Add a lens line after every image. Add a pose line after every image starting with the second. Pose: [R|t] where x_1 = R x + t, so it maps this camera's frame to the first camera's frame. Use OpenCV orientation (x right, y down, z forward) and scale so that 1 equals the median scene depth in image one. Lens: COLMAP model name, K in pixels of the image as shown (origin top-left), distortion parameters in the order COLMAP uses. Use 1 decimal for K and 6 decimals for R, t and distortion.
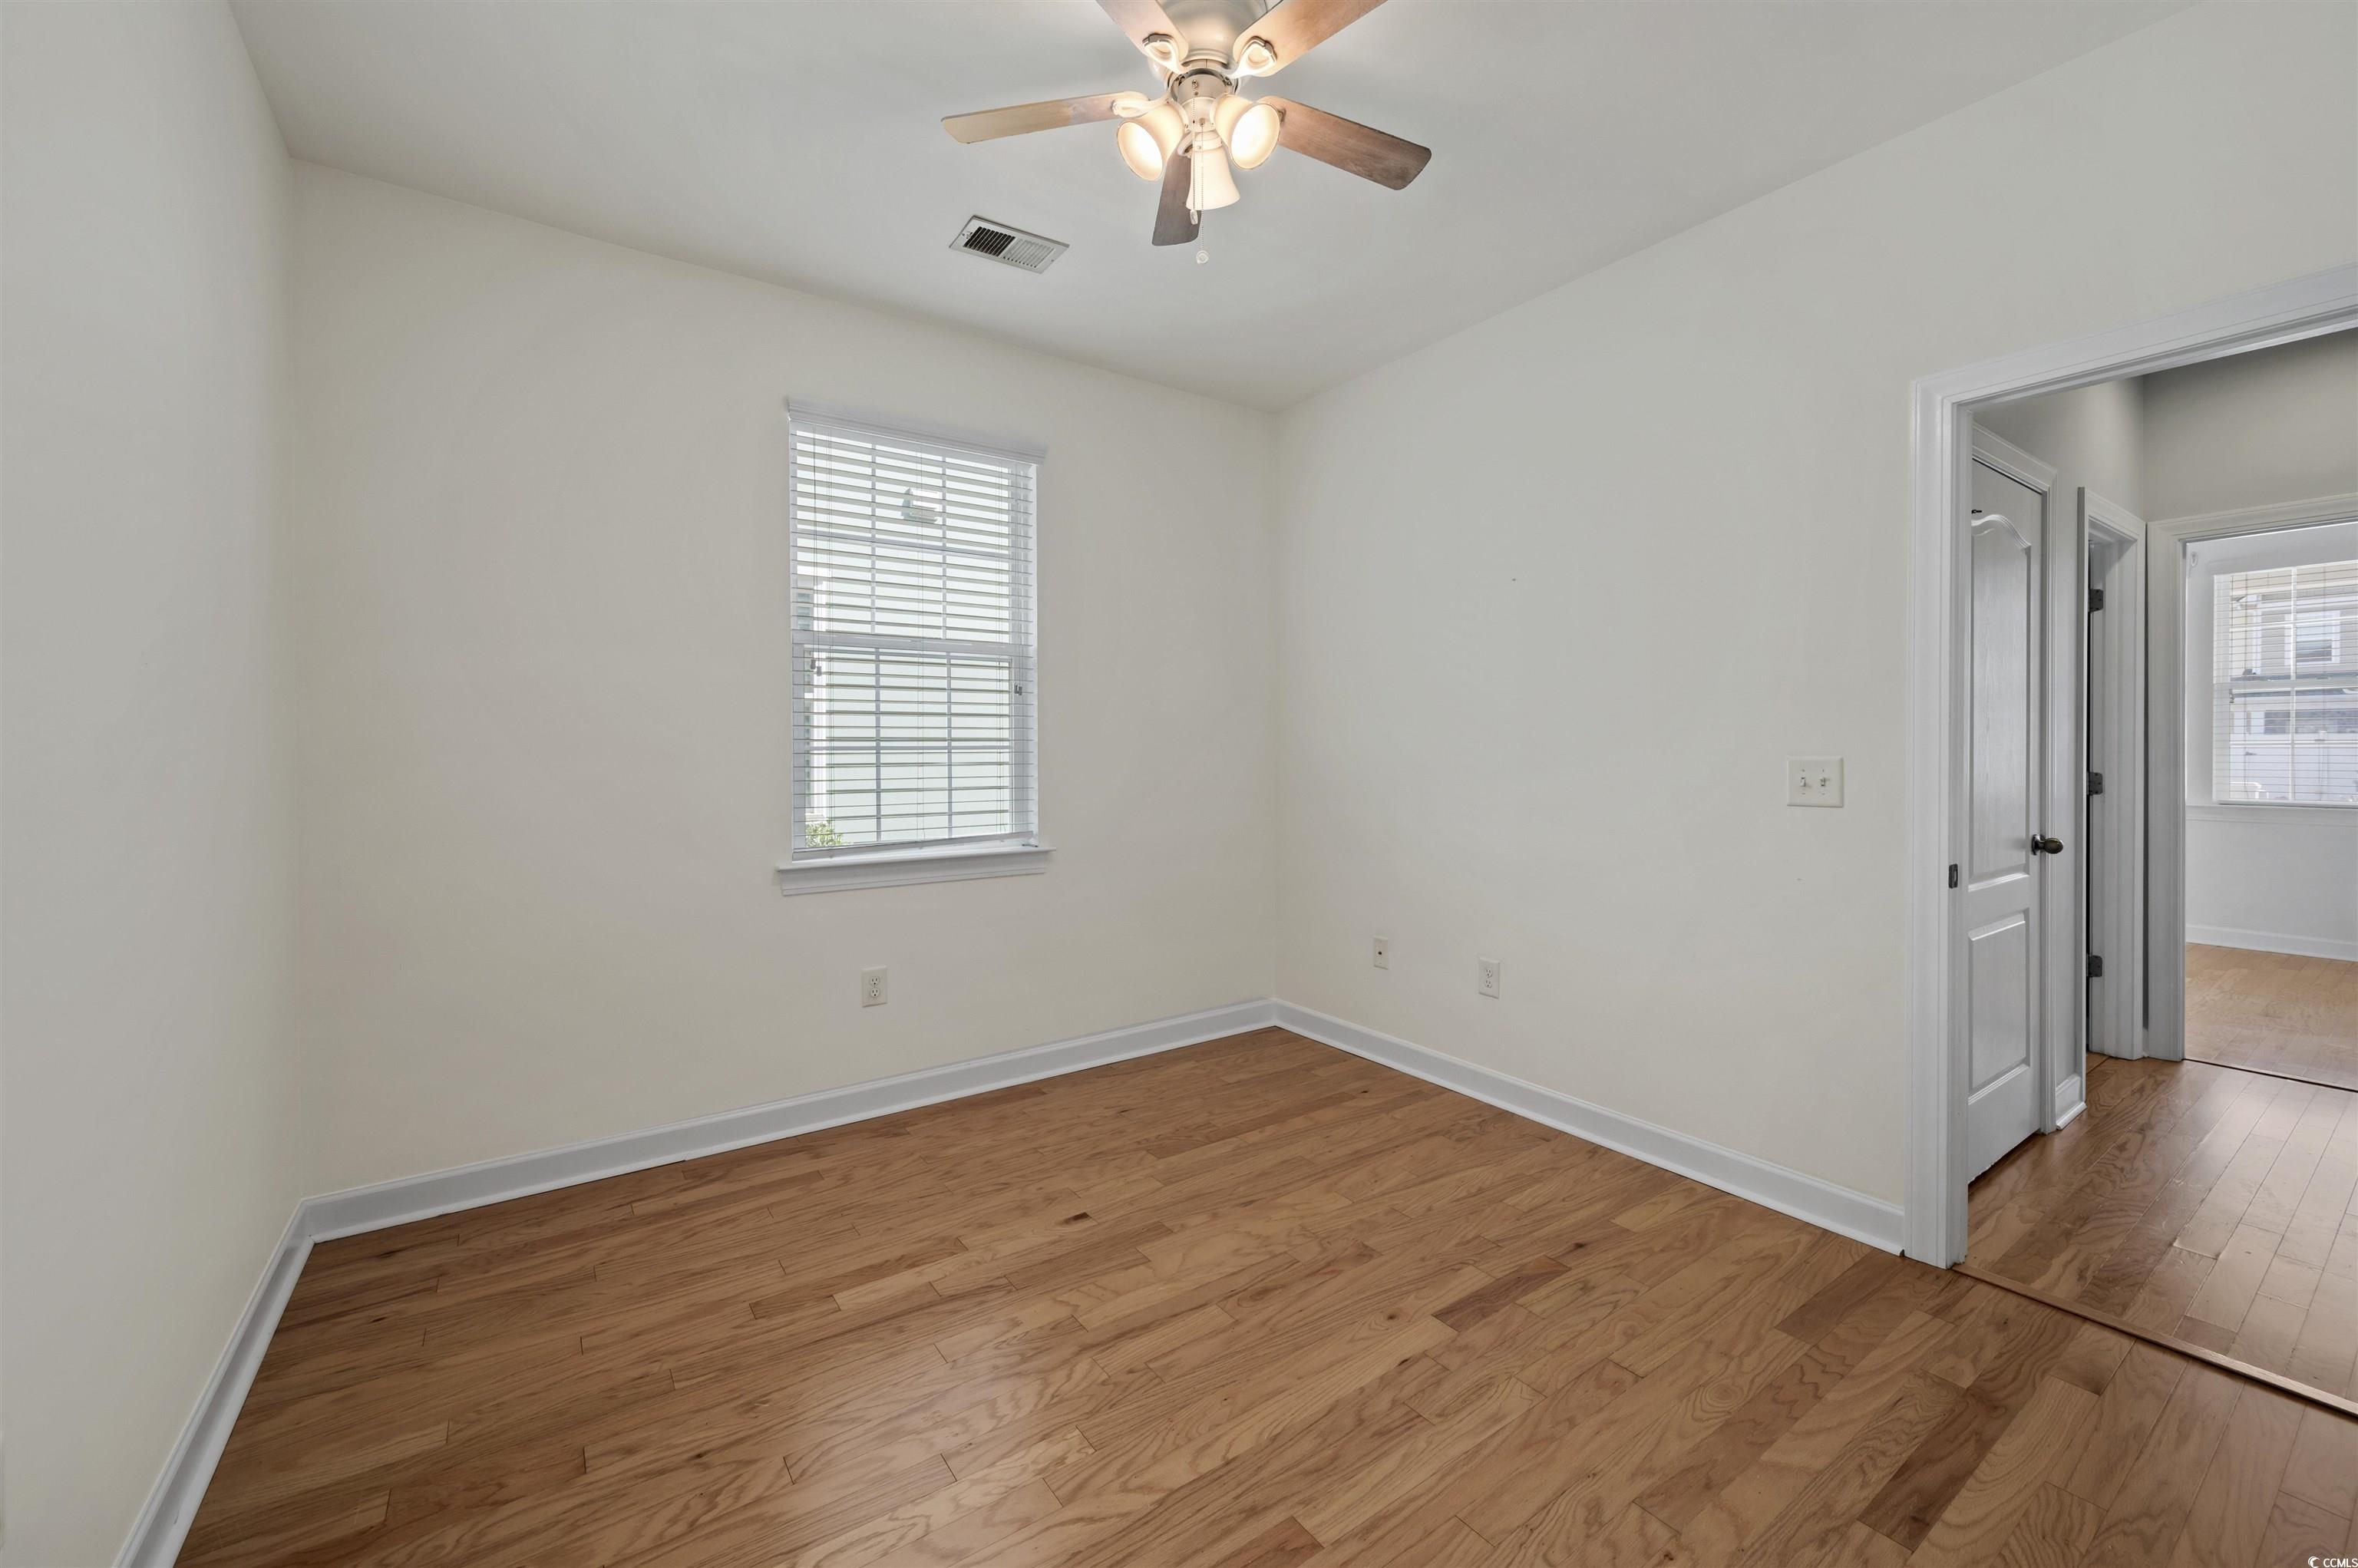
lens RADIAL K [[938.3, 0, 1183.2], [0, 938.3, 764.9], [0, 0, 1]] dist [0.000121, 0.000075]
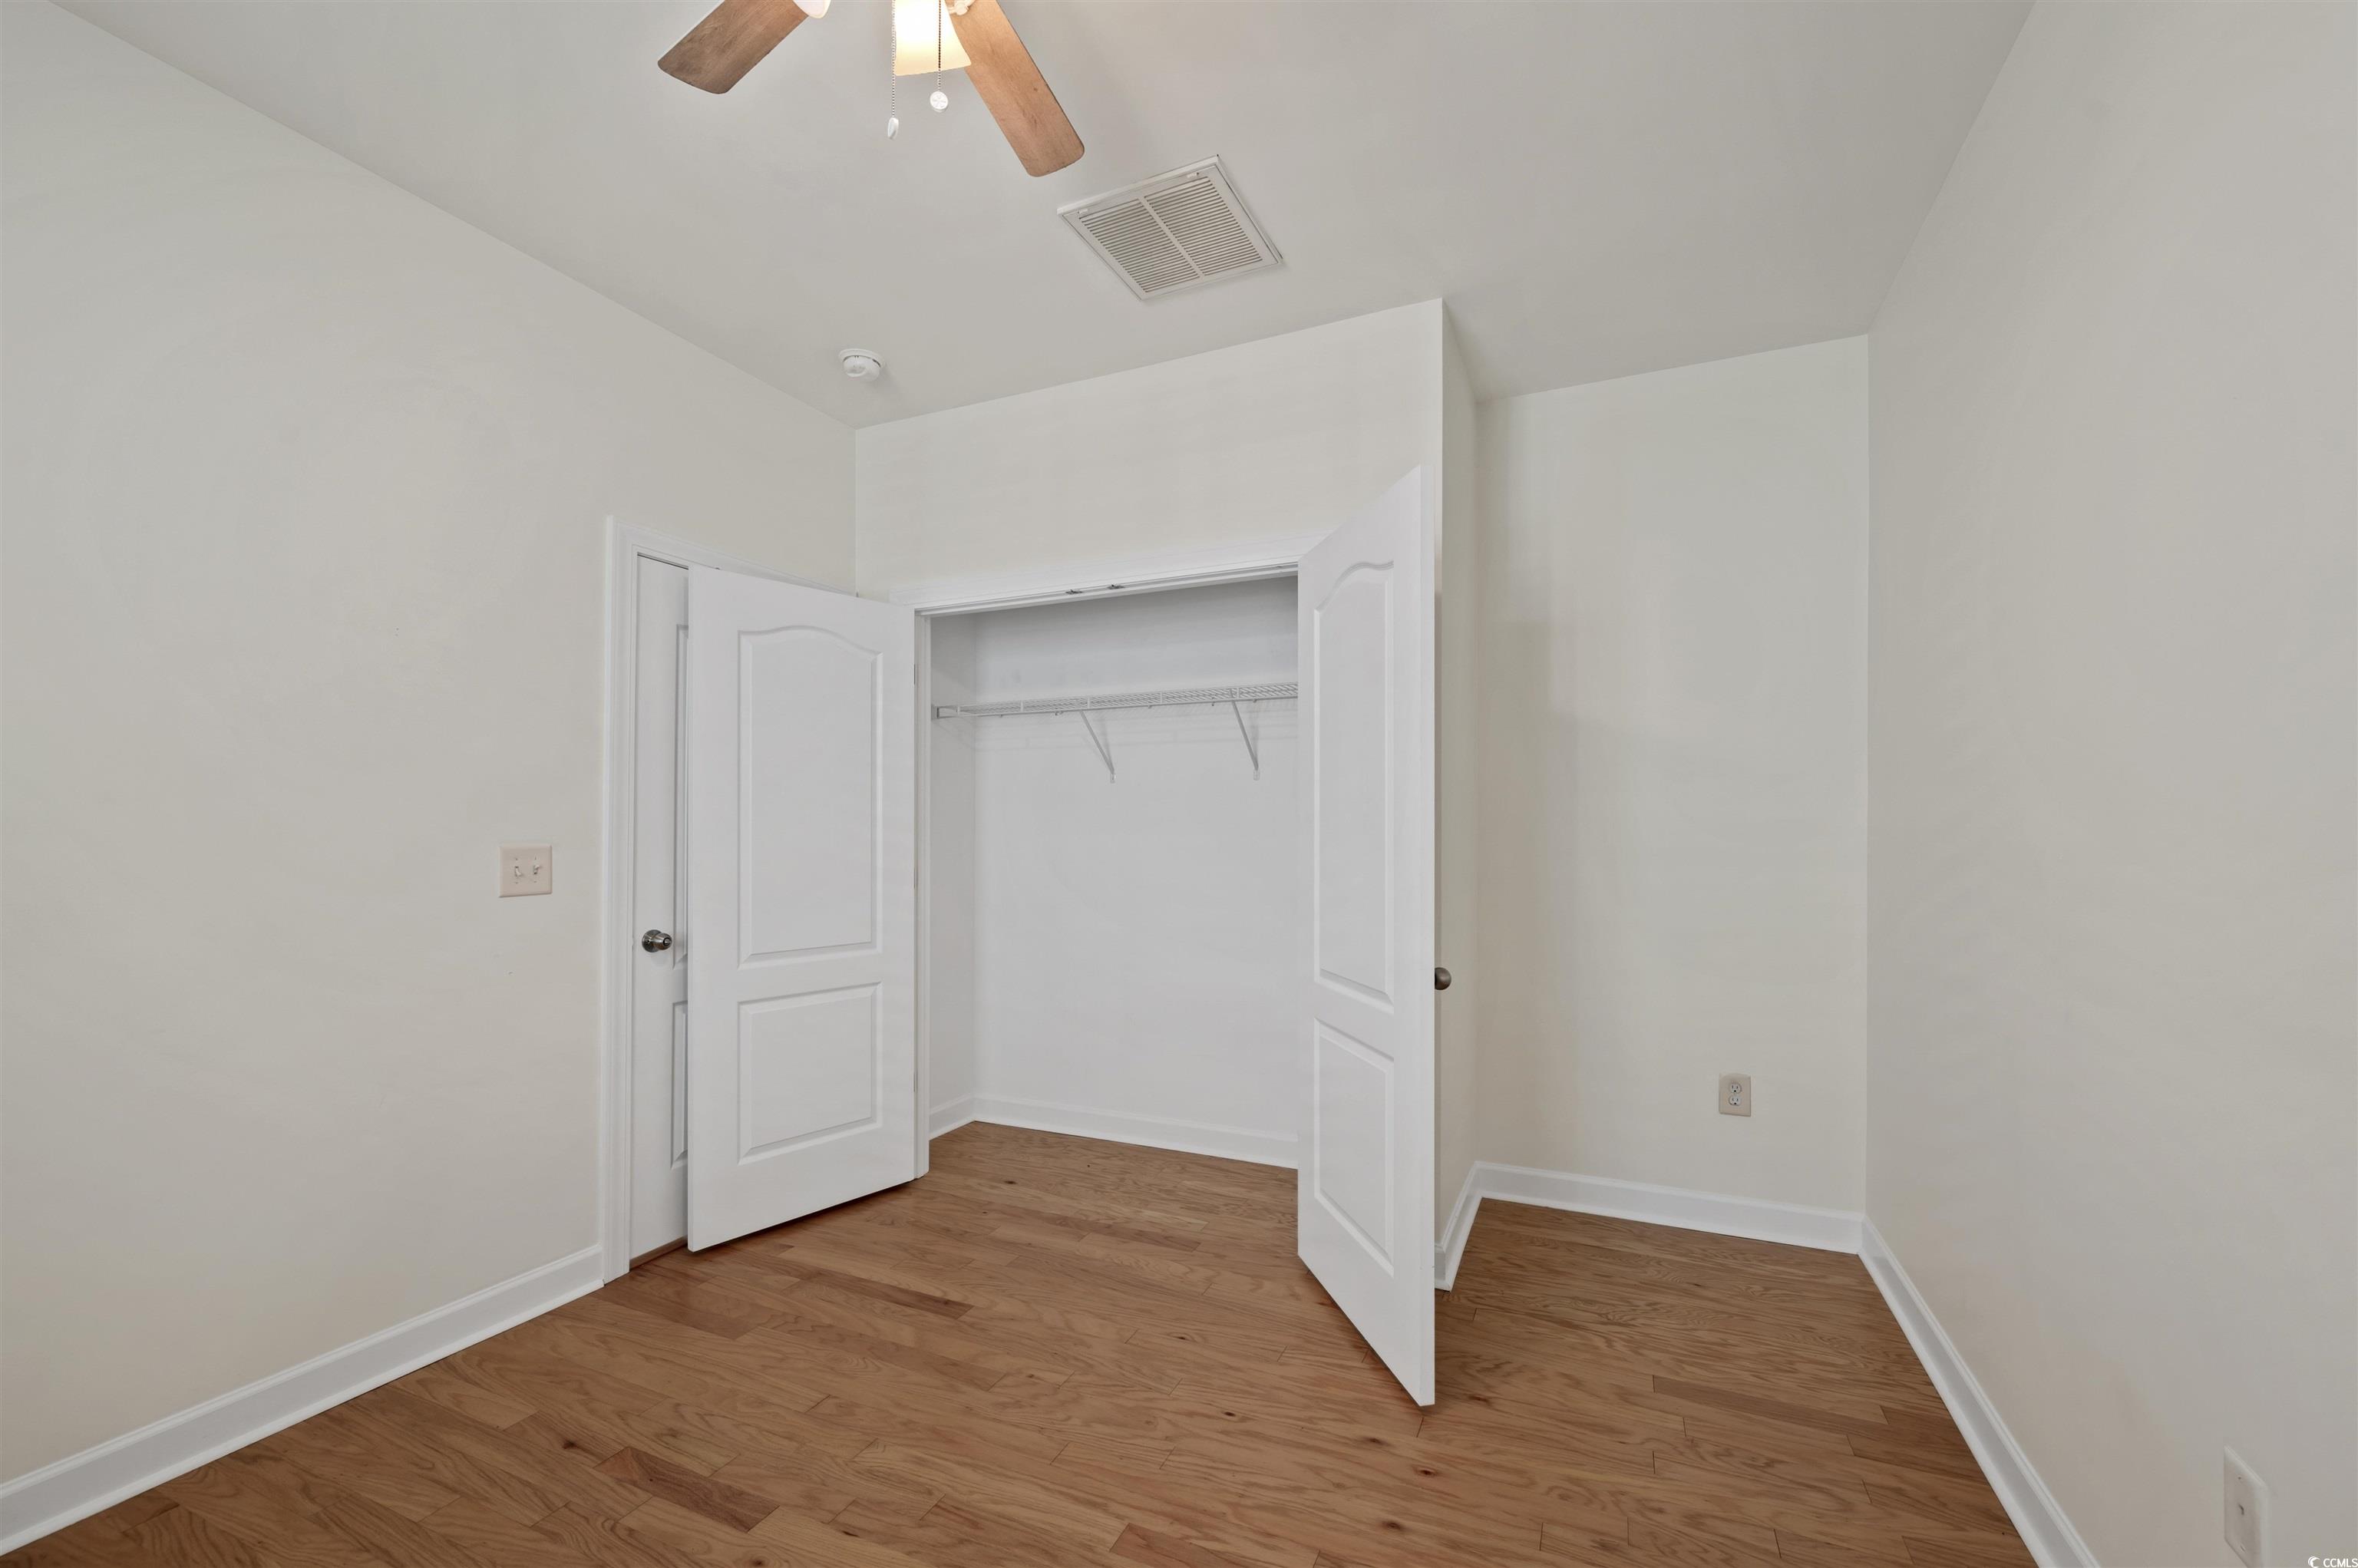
lens RADIAL K [[938.3, 0, 1179.5], [0, 938.3, 800.9], [0, 0, 1]] dist [0.000121, 0.000075]
pose [[-0.501321, 0.032136, 0.864665, -0.671174], [0.015489, 0.999483, -0.028167, -0.021161], [-0.865123, -0.000728, -0.501559, 1.119450]]
